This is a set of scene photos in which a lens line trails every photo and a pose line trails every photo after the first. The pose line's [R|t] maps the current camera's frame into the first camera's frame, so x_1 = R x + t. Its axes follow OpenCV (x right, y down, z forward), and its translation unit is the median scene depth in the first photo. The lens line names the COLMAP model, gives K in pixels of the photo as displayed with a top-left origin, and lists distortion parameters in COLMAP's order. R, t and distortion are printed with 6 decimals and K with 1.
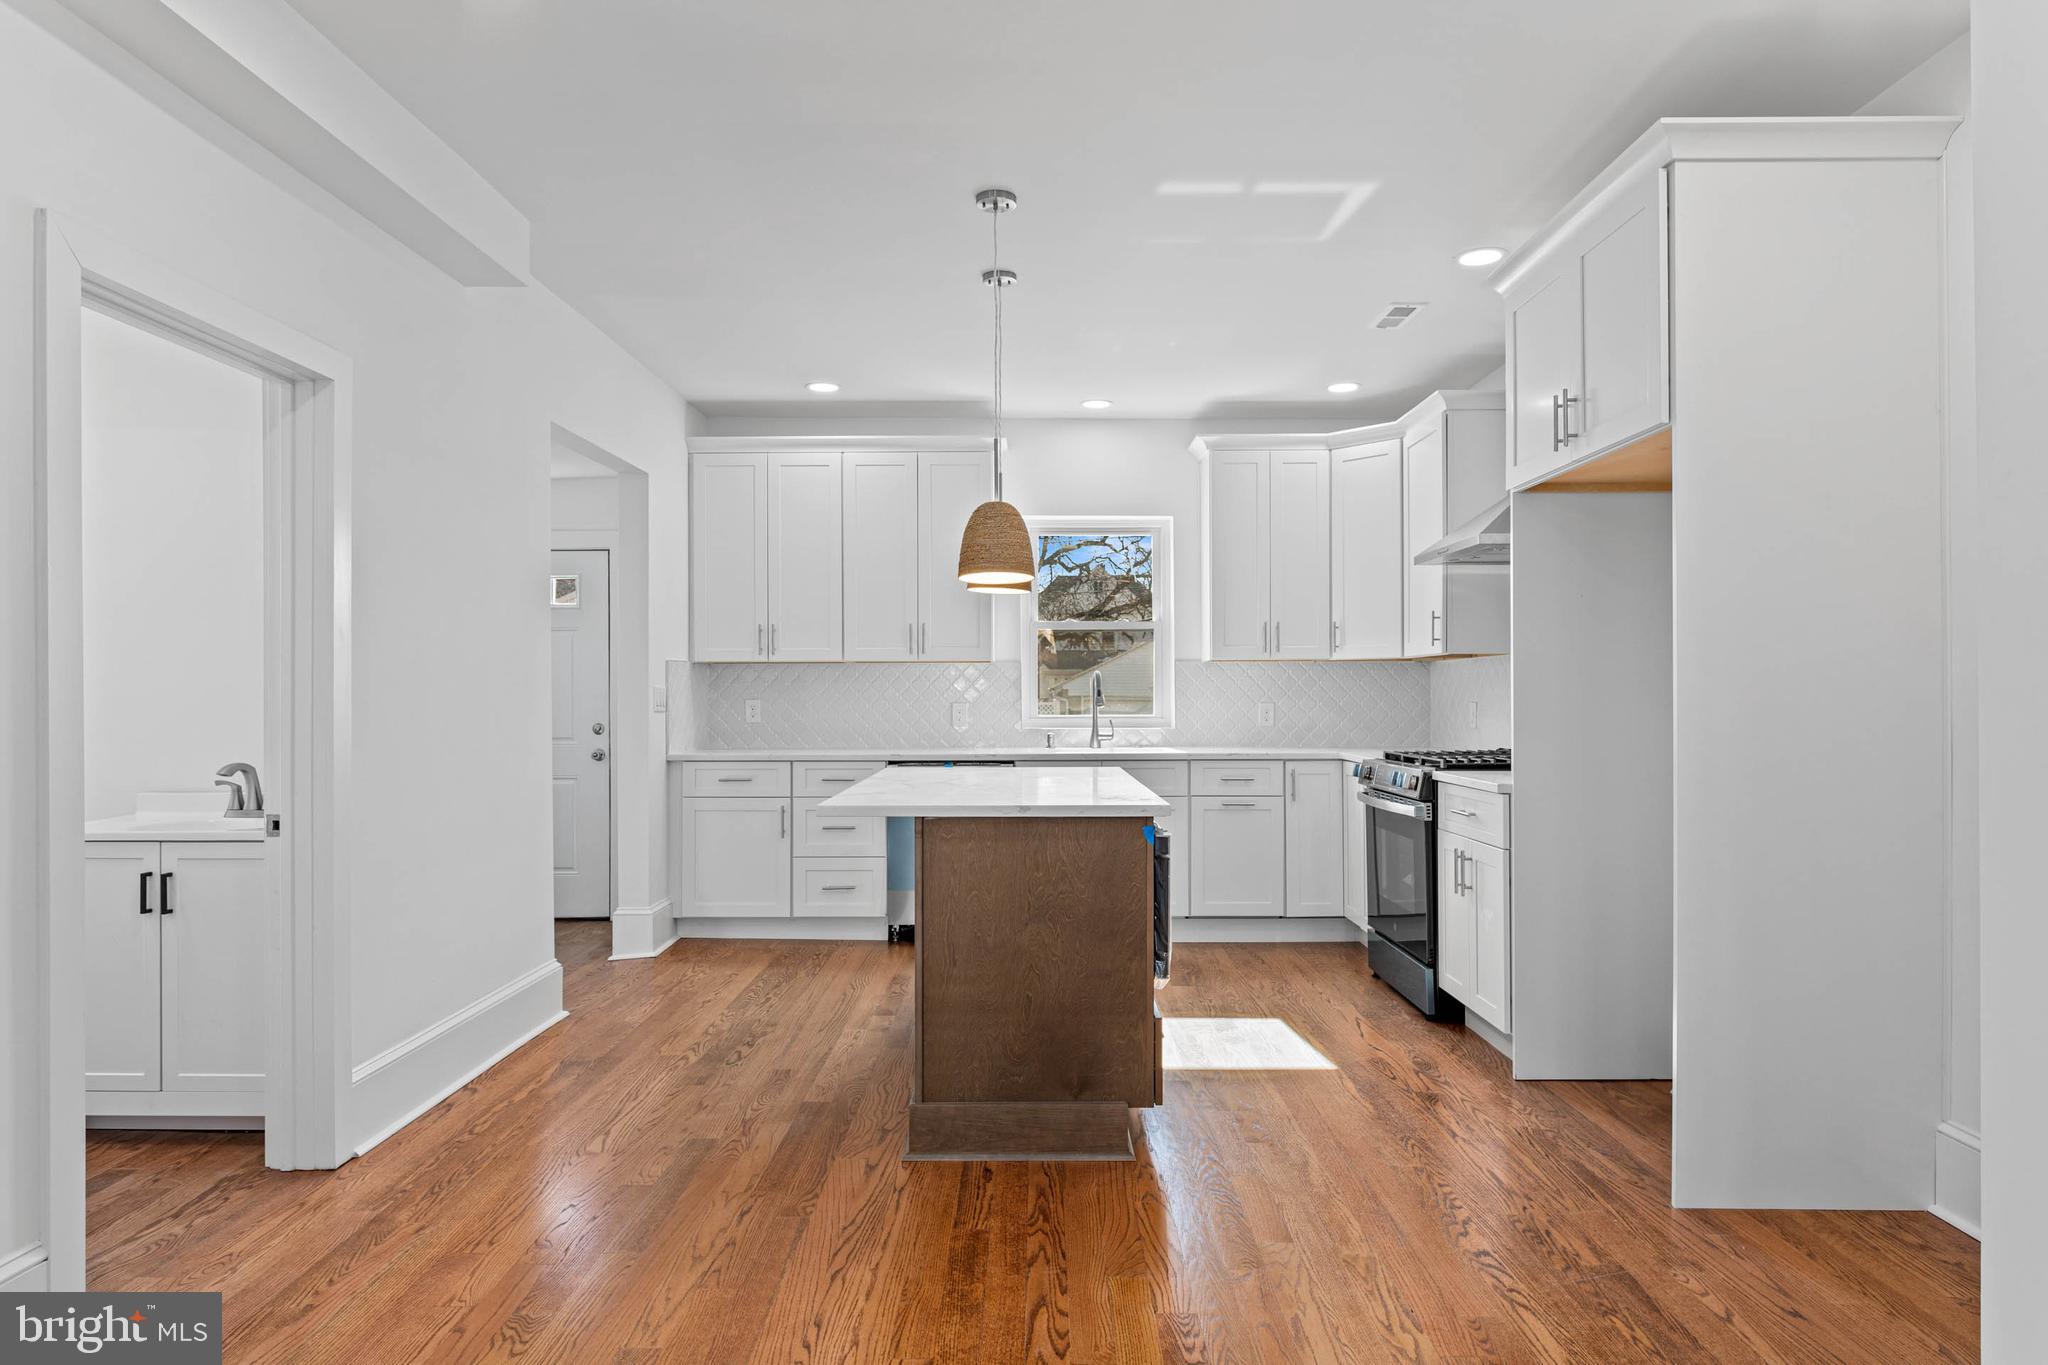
lens RADIAL K [[1186.7, 0, 1032.5], [0, 1186.7, 686.5], [0, 0, 1]] dist [0.001057, 0.000134]
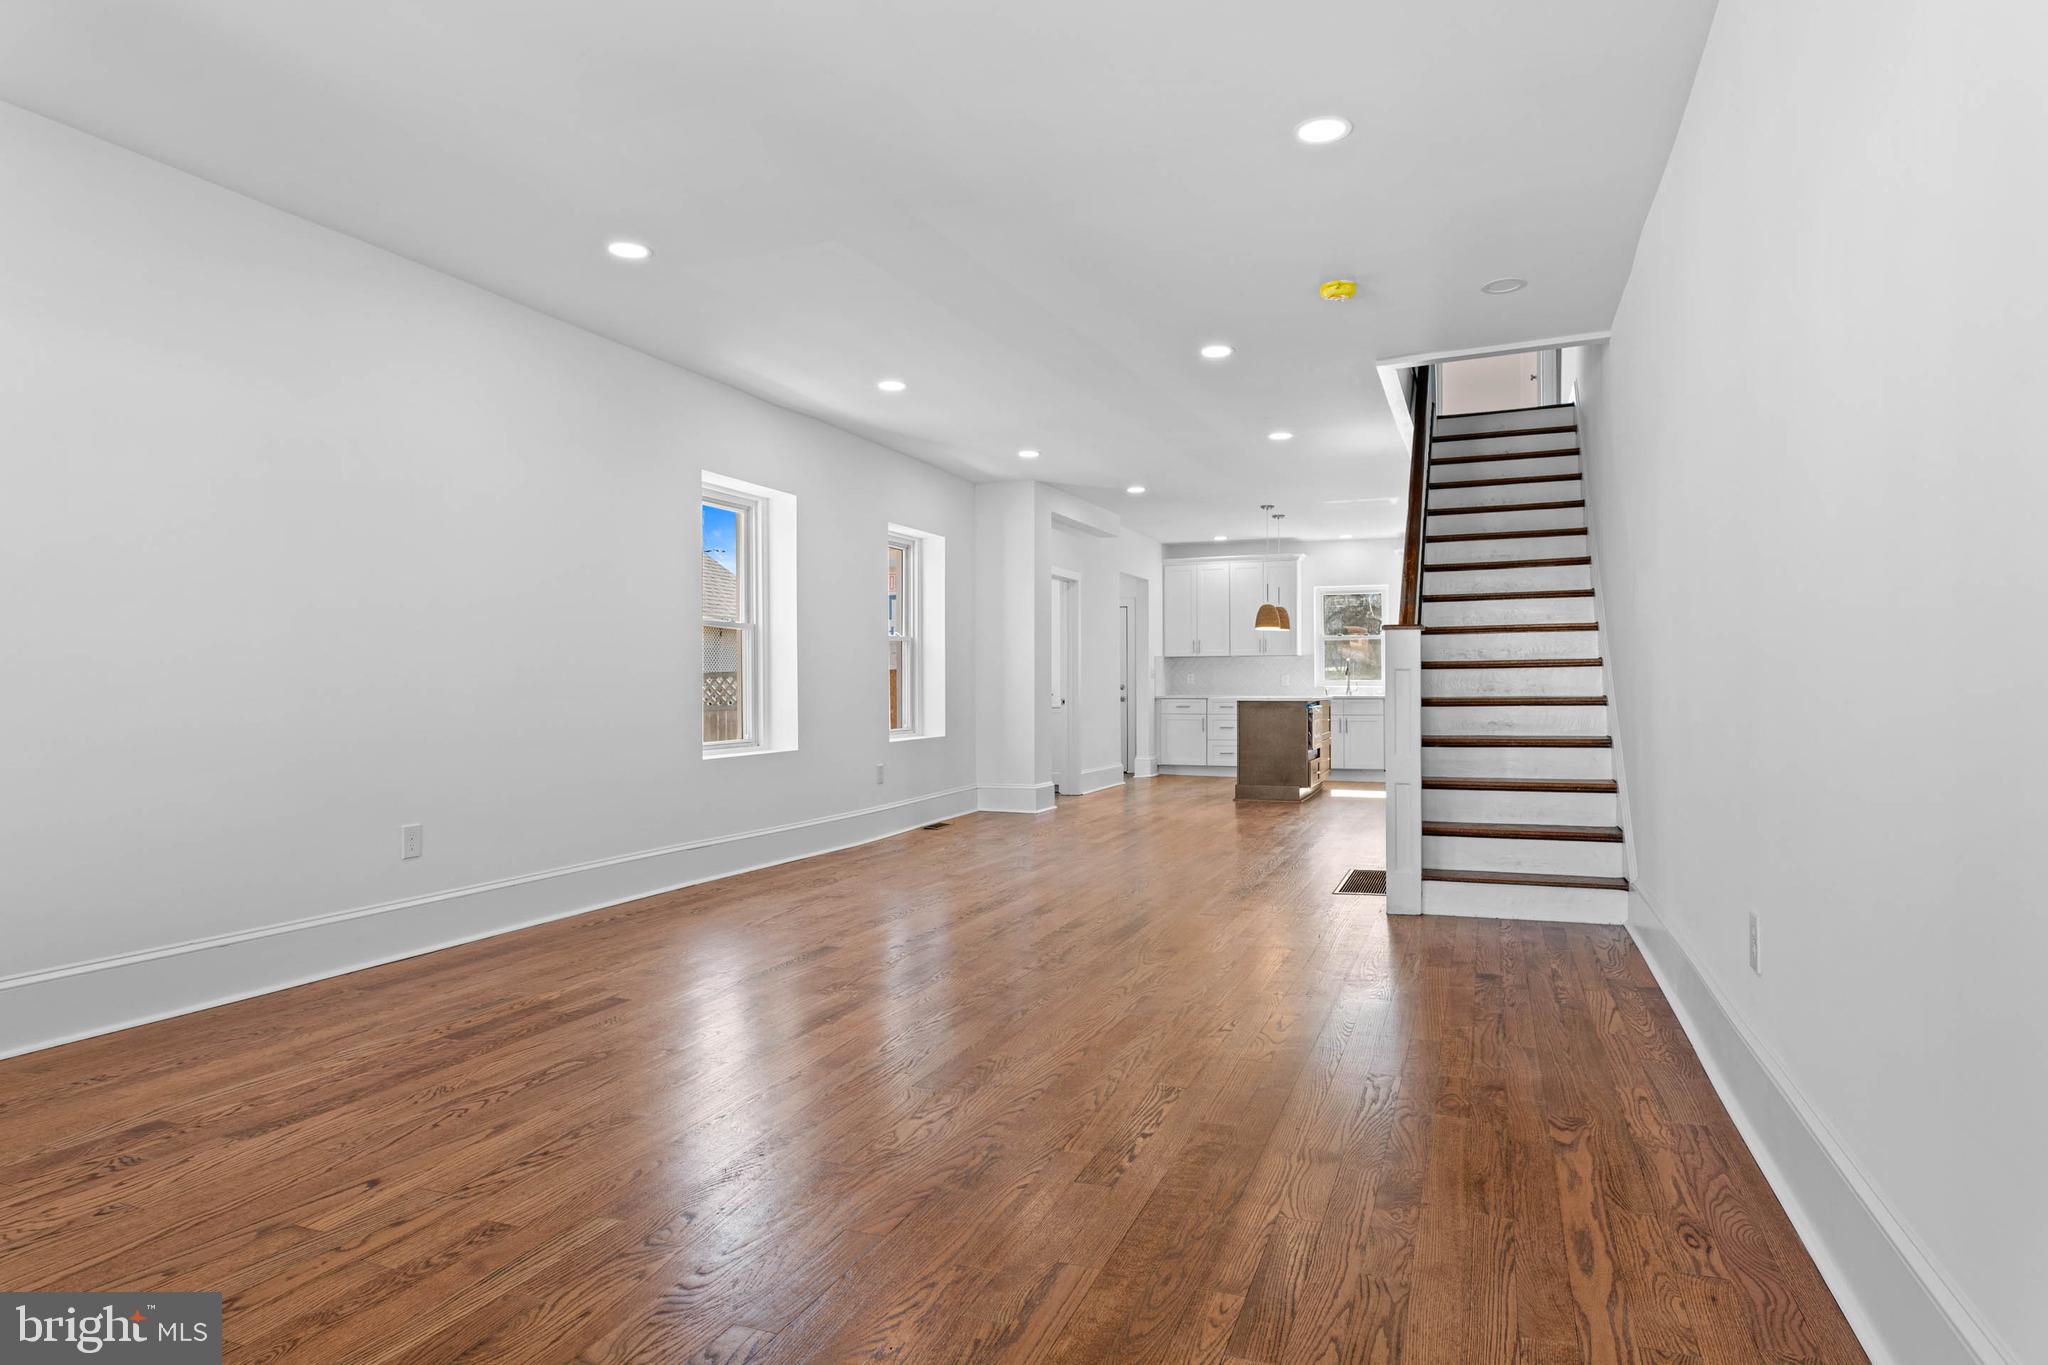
lens RADIAL K [[1186.7, 0, 1032.5], [0, 1186.7, 686.5], [0, 0, 1]] dist [0.001057, 0.000134]
pose [[0.932917, -0.000815, -0.360090, 0.337131], [0.002192, 0.999992, 0.003416, 0.031869], [0.360084, -0.003976, 0.932911, -1.379530]]
